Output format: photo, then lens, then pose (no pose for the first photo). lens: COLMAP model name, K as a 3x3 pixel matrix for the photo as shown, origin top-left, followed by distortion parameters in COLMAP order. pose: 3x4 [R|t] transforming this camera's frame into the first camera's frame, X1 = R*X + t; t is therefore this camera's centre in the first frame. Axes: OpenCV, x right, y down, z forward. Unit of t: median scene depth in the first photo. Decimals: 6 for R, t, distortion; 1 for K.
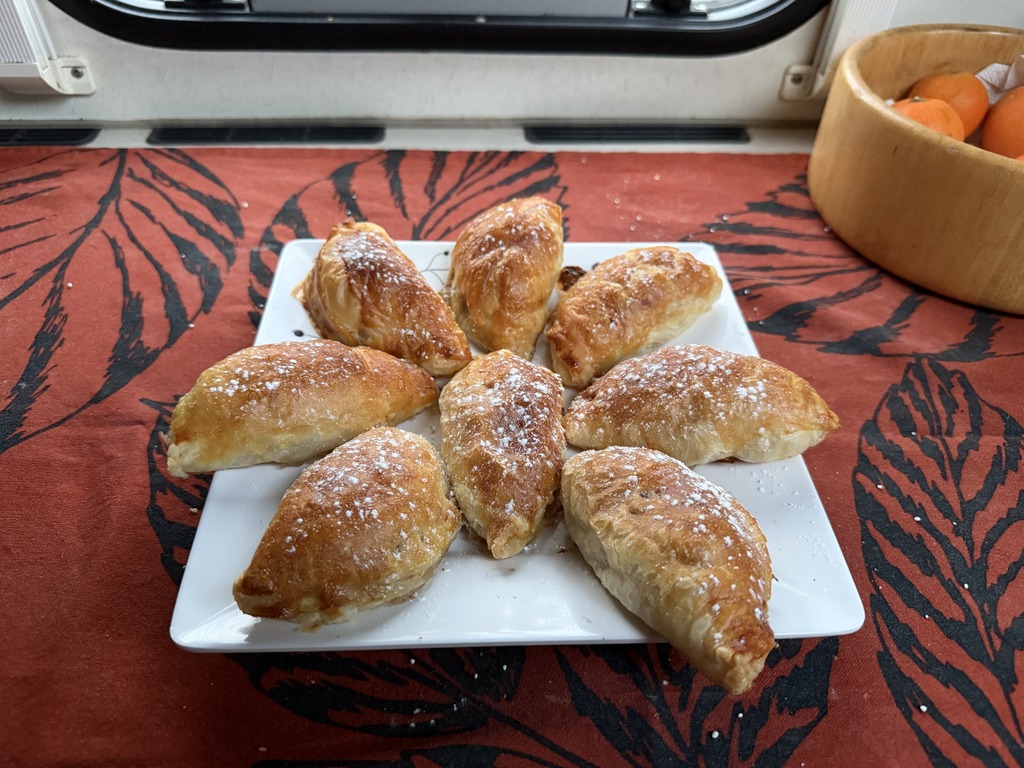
lens RADIAL K [[713.2, 0, 512.0], [0, 713.2, 384.0], [0, 0, 1]] dist [0.092395, -0.159061]
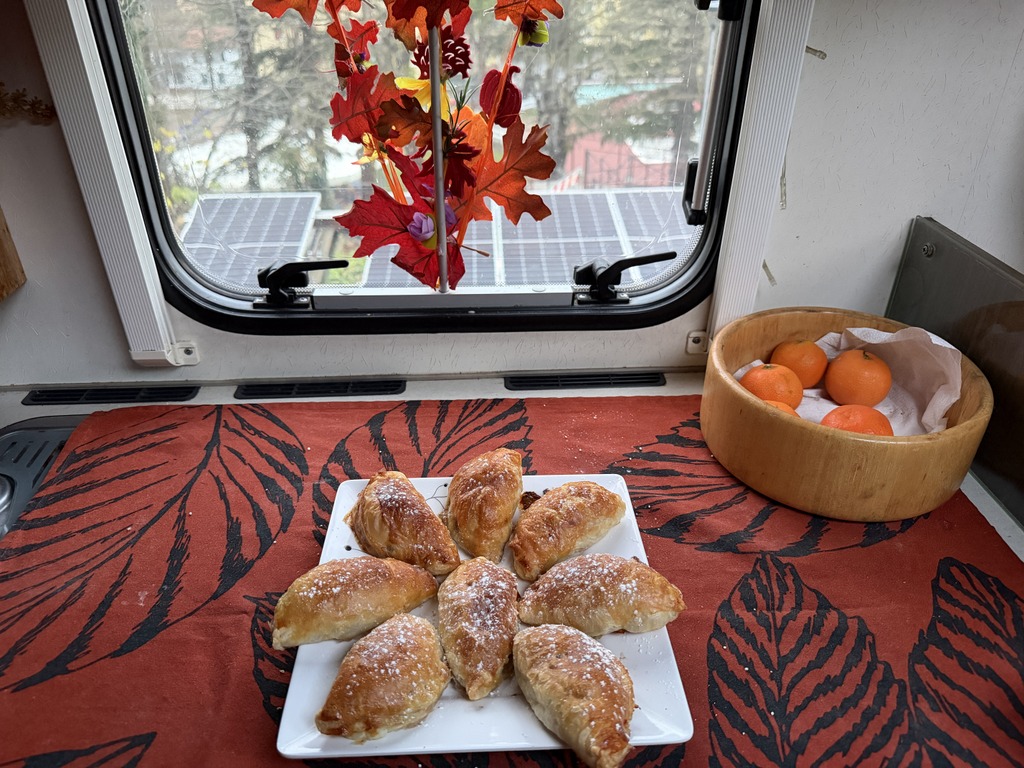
lens RADIAL K [[717.3, 0, 517.0], [0, 717.3, 380.8], [0, 0, 1]] dist [0.151478, -0.319820]
pose [[0.999685, -0.022921, -0.010230, 0.091024], [0.020265, 0.977520, -0.209866, -0.089569], [0.014811, 0.209593, 0.977677, -0.603605]]
